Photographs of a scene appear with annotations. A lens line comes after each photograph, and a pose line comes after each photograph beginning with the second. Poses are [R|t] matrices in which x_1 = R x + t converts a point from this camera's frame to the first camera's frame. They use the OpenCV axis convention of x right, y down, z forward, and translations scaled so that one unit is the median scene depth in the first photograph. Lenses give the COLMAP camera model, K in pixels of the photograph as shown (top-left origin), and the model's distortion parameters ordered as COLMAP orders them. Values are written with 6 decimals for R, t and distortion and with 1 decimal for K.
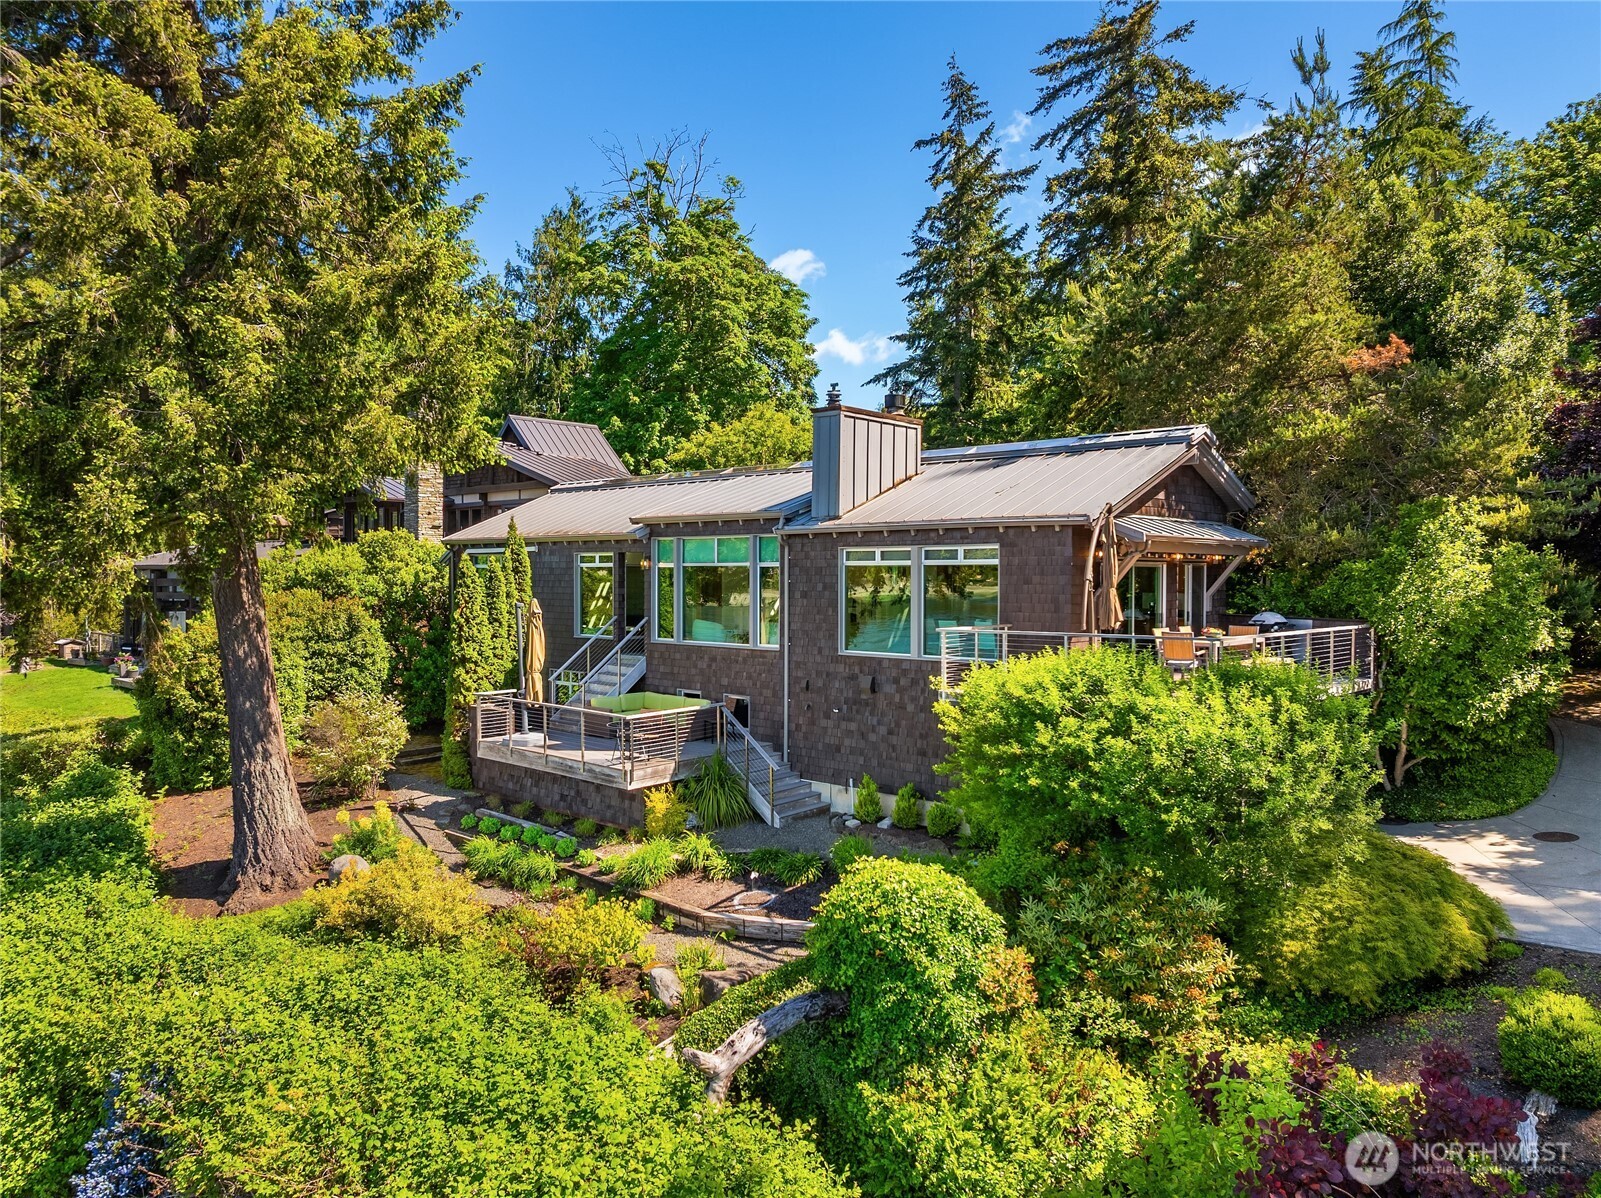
lens RADIAL K [[1117.4, 0, 801.8], [0, 1117.4, 590.2], [0, 0, 1]] dist [-0.037890, -0.001183]
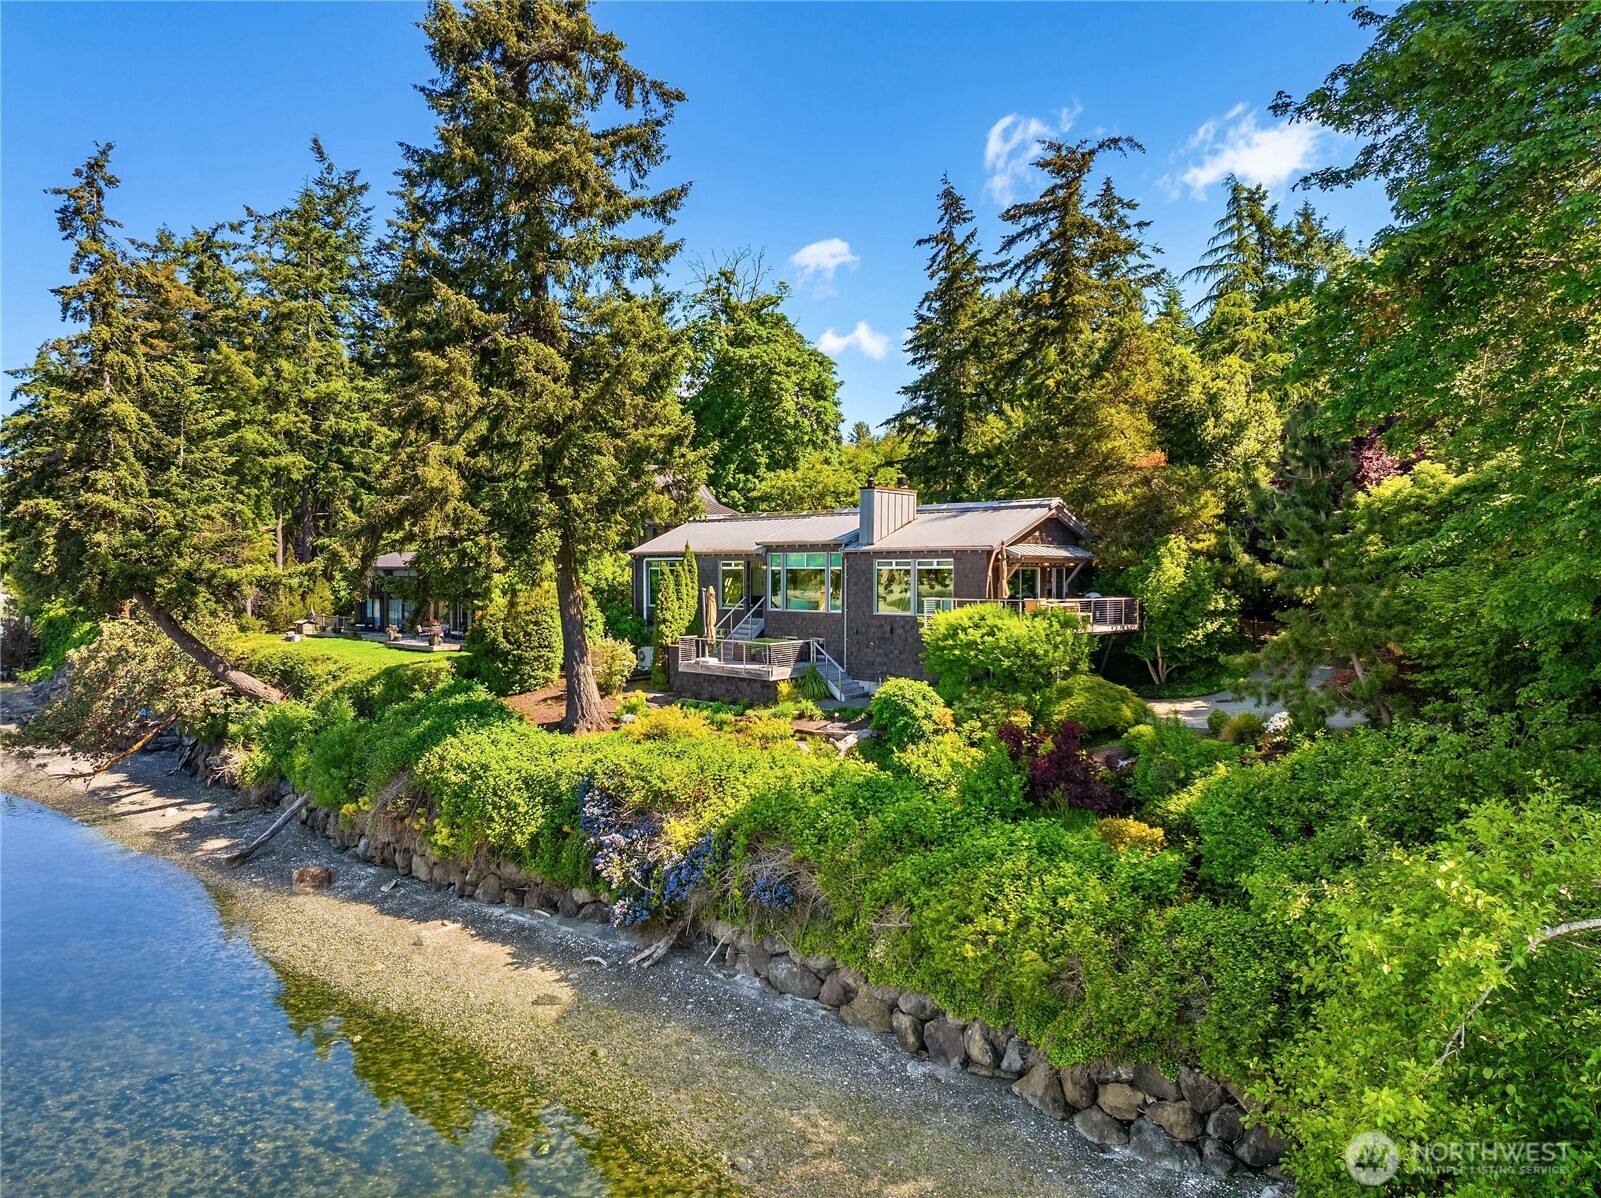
lens RADIAL K [[1117.4, 0, 796.8], [0, 1117.4, 602.7], [0, 0, 1]] dist [-0.037890, -0.001183]
pose [[0.999961, -0.000406, -0.008875, -0.071436], [0.000522, 0.999914, 0.013075, 0.009850], [0.008869, -0.013079, 0.999875, -0.808968]]
